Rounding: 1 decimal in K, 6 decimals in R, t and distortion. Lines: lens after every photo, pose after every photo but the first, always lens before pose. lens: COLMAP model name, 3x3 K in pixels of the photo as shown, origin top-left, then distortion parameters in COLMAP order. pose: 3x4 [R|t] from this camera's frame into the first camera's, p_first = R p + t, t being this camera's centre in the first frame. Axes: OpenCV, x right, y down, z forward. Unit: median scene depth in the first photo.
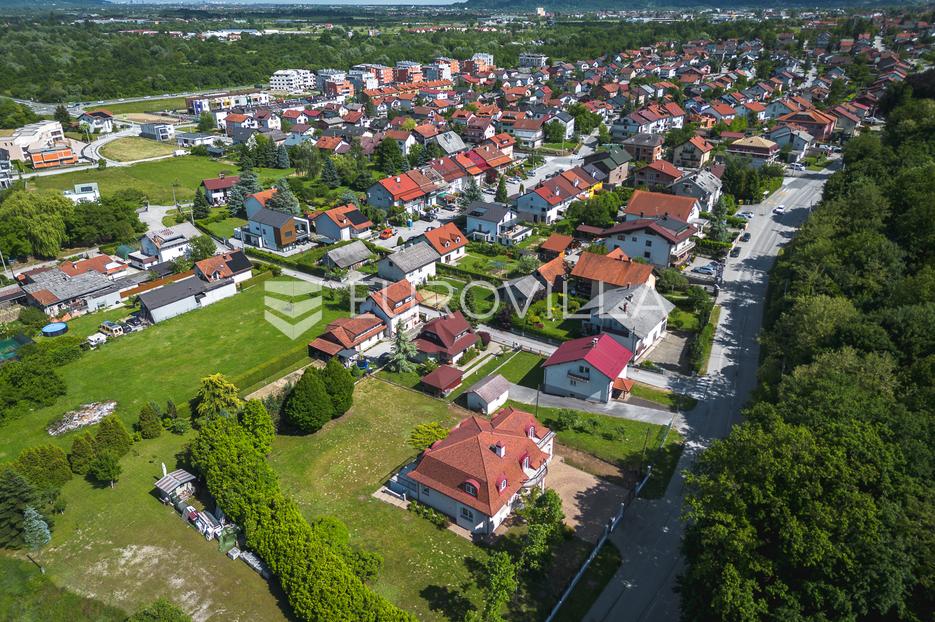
lens RADIAL K [[657.2, 0, 470.0], [0, 657.2, 312.3], [0, 0, 1]] dist [0.066055, -0.054654]
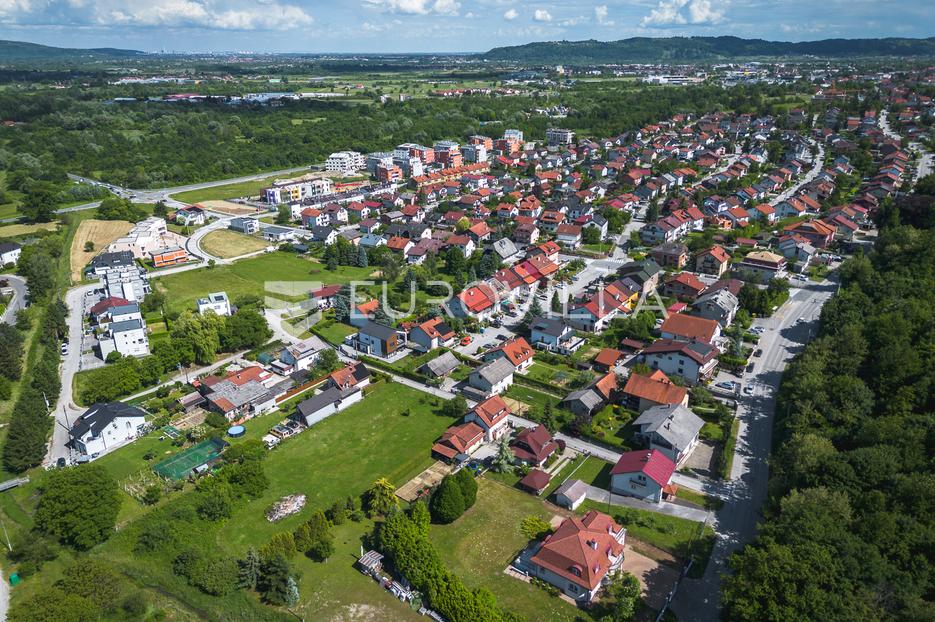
lens RADIAL K [[657.2, 0, 469.2], [0, 657.2, 312.3], [0, 0, 1]] dist [0.066055, -0.054654]
pose [[0.999679, 0.005628, -0.024719, -0.099613], [-0.007078, 0.998234, -0.058973, -0.111410], [0.024343, 0.059129, 0.997953, -0.267805]]
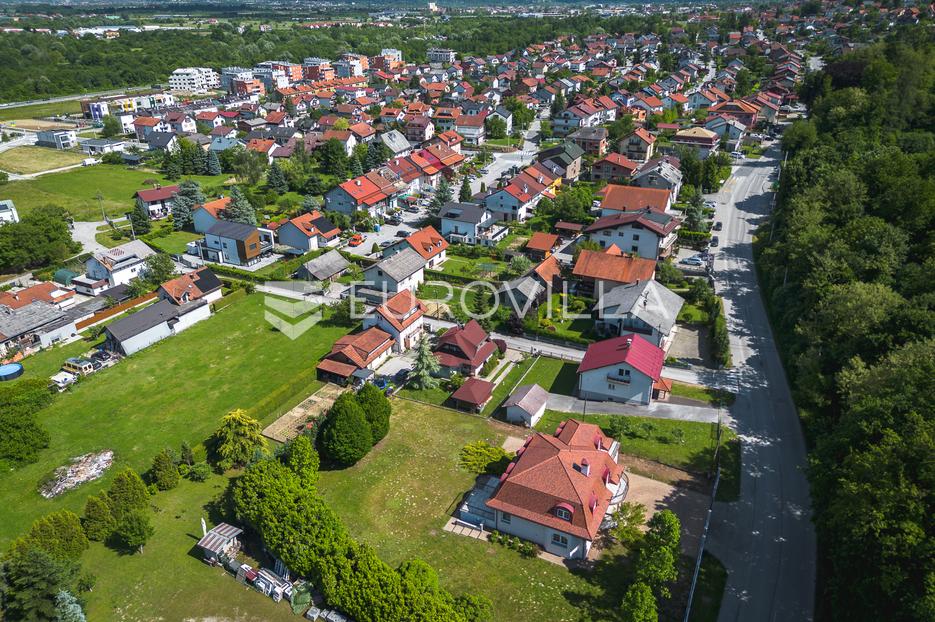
lens RADIAL K [[657.2, 0, 468.6], [0, 657.2, 310.1], [0, 0, 1]] dist [0.066055, -0.054654]
pose [[0.988113, -0.066868, 0.138426, -0.114953], [0.066409, 0.997761, 0.007941, -0.017618], [-0.138647, 0.001346, 0.990341, 0.040341]]
